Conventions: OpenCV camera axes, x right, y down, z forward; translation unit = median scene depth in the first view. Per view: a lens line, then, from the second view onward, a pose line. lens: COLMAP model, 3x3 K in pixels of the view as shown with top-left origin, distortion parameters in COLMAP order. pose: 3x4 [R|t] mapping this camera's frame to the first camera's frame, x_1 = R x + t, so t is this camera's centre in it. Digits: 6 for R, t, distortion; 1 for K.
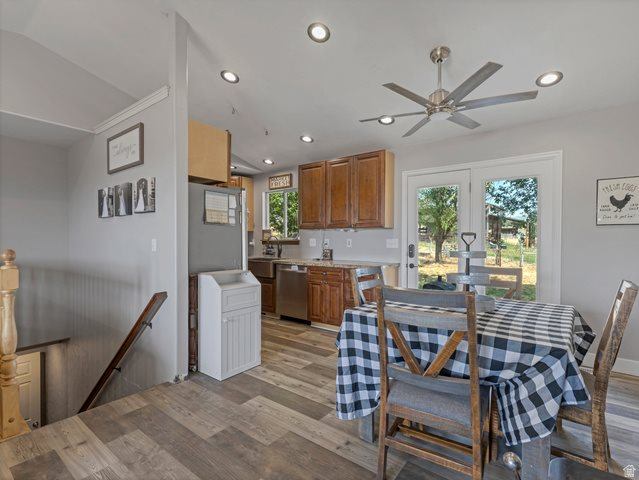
lens RADIAL K [[313.8, 0, 319.5], [0, 313.8, 240.0], [0, 0, 1]] dist [0.003920, 0.000445]
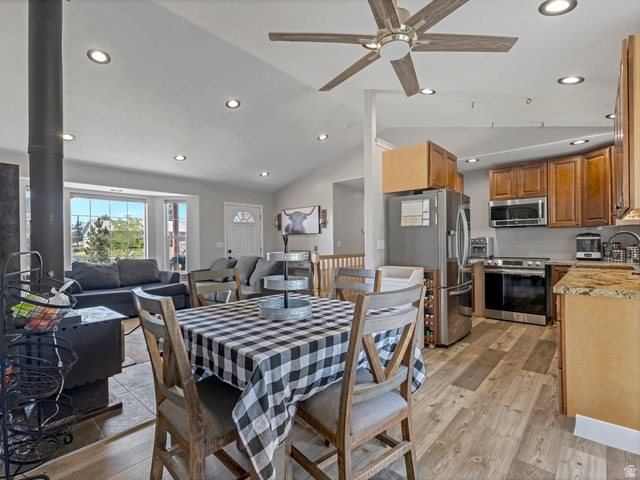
lens RADIAL K [[314.3, 0, 320.0], [0, 314.3, 240.0], [0, 0, 1]] dist [0.003920, 0.000445]
pose [[-0.077729, -0.006745, -0.996952, 0.697559], [0.011960, 0.999899, -0.007697, 0.002493], [0.996903, -0.012522, -0.077640, 0.594393]]
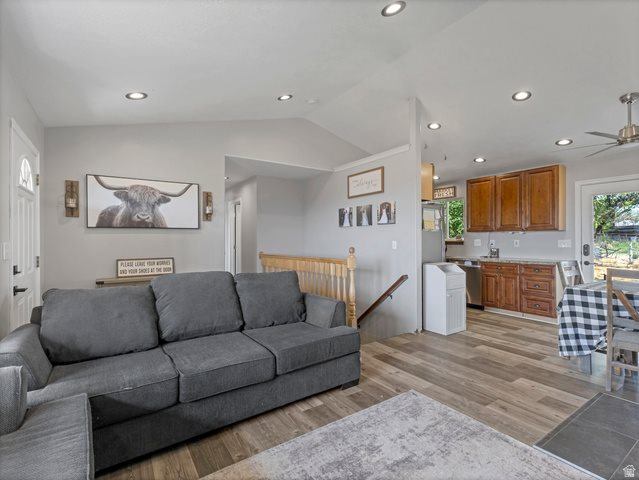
lens RADIAL K [[307.0, 0, 319.1], [0, 307.0, 236.8], [0, 0, 1]] dist [0.001300, -0.000060]
pose [[0.945917, -0.008227, -0.324304, -0.275926], [0.004840, 0.999925, -0.011250, -0.005912], [0.324372, 0.009072, 0.945886, -0.396973]]
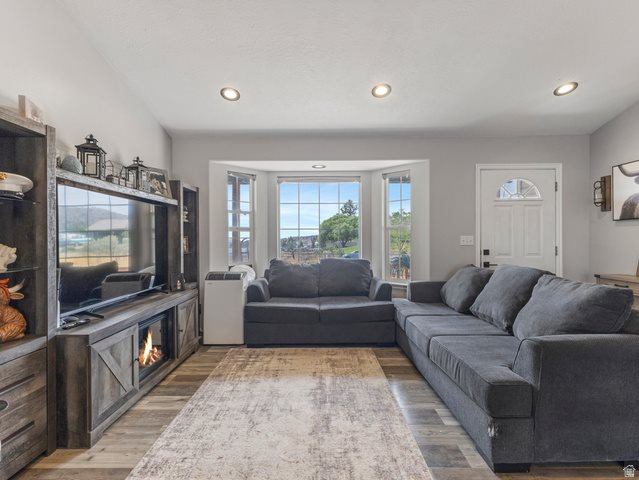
lens RADIAL K [[319.0, 0, 319.5], [0, 319.0, 240.0], [0, 0, 1]] dist [0.006443, 0.000600]
pose [[-0.801443, 0.005571, -0.598045, 0.009235], [0.002934, 0.999981, 0.005383, 0.000971], [0.598064, 0.002560, -0.801444, 0.445162]]
